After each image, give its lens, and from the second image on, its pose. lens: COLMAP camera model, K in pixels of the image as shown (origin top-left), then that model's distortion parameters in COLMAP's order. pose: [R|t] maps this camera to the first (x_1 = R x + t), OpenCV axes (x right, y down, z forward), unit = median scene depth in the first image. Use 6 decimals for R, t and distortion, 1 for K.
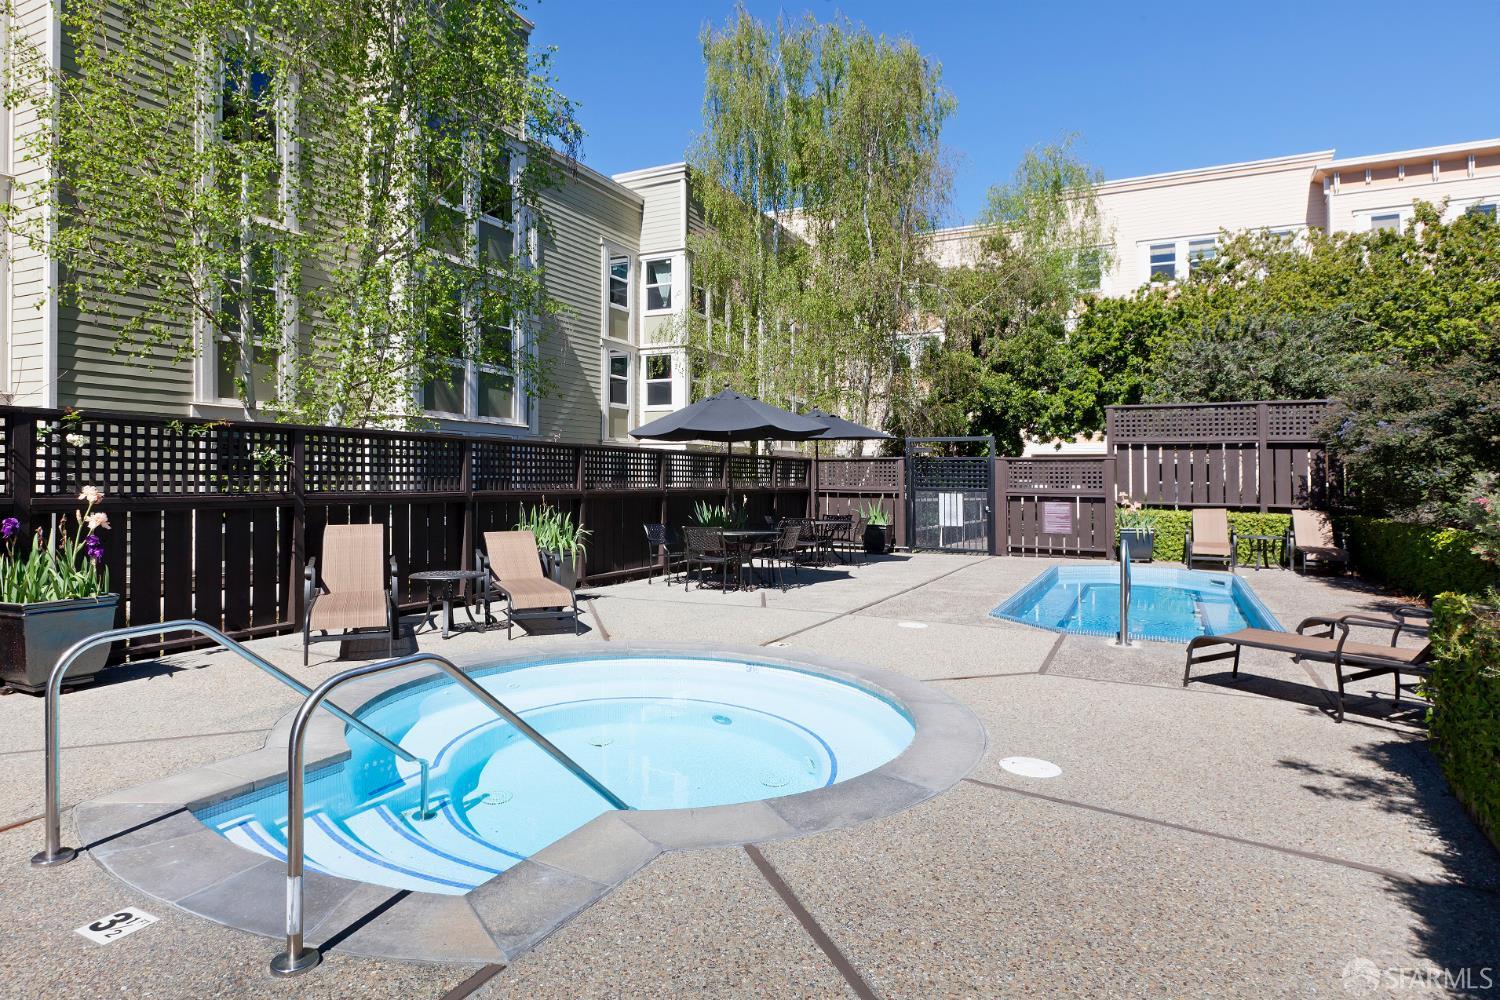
lens RADIAL K [[793.7, 0, 753.1], [0, 793.7, 477.8], [0, 0, 1]] dist [0.000174, 0.000052]
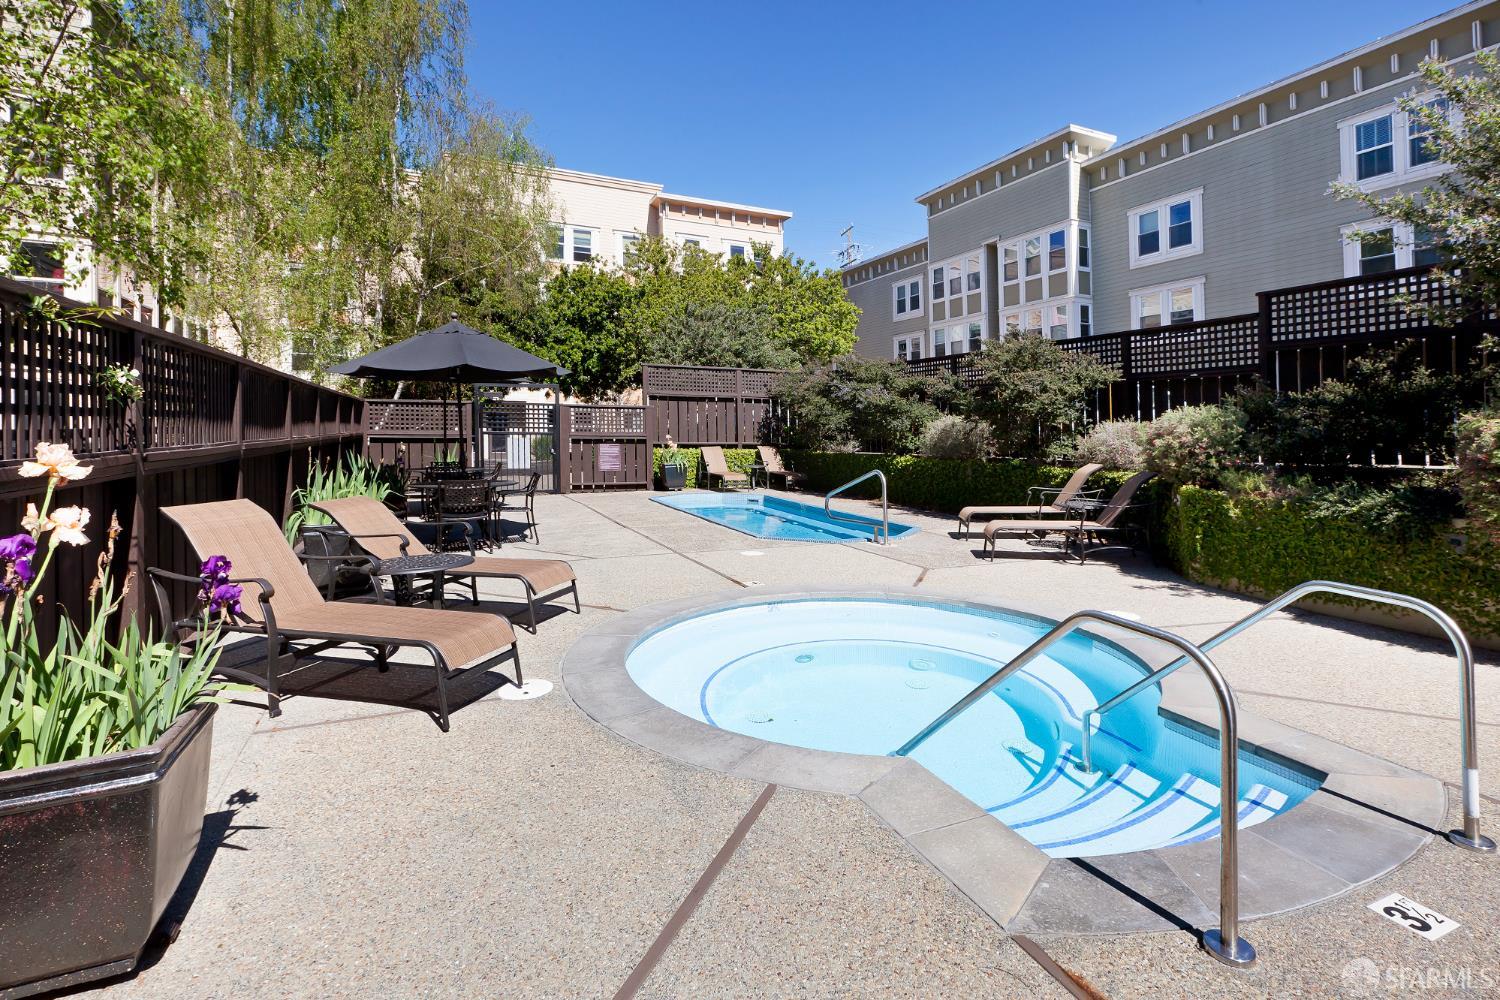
lens RADIAL K [[729.5, 0, 750.8], [0, 729.5, 407.4], [0, 0, 1]] dist [-0.001722, -0.001132]
pose [[0.638464, 0.020465, 0.769379, -0.310873], [-0.006261, 0.999751, -0.021396, -0.000847], [-0.769626, 0.008843, 0.638434, 0.166606]]
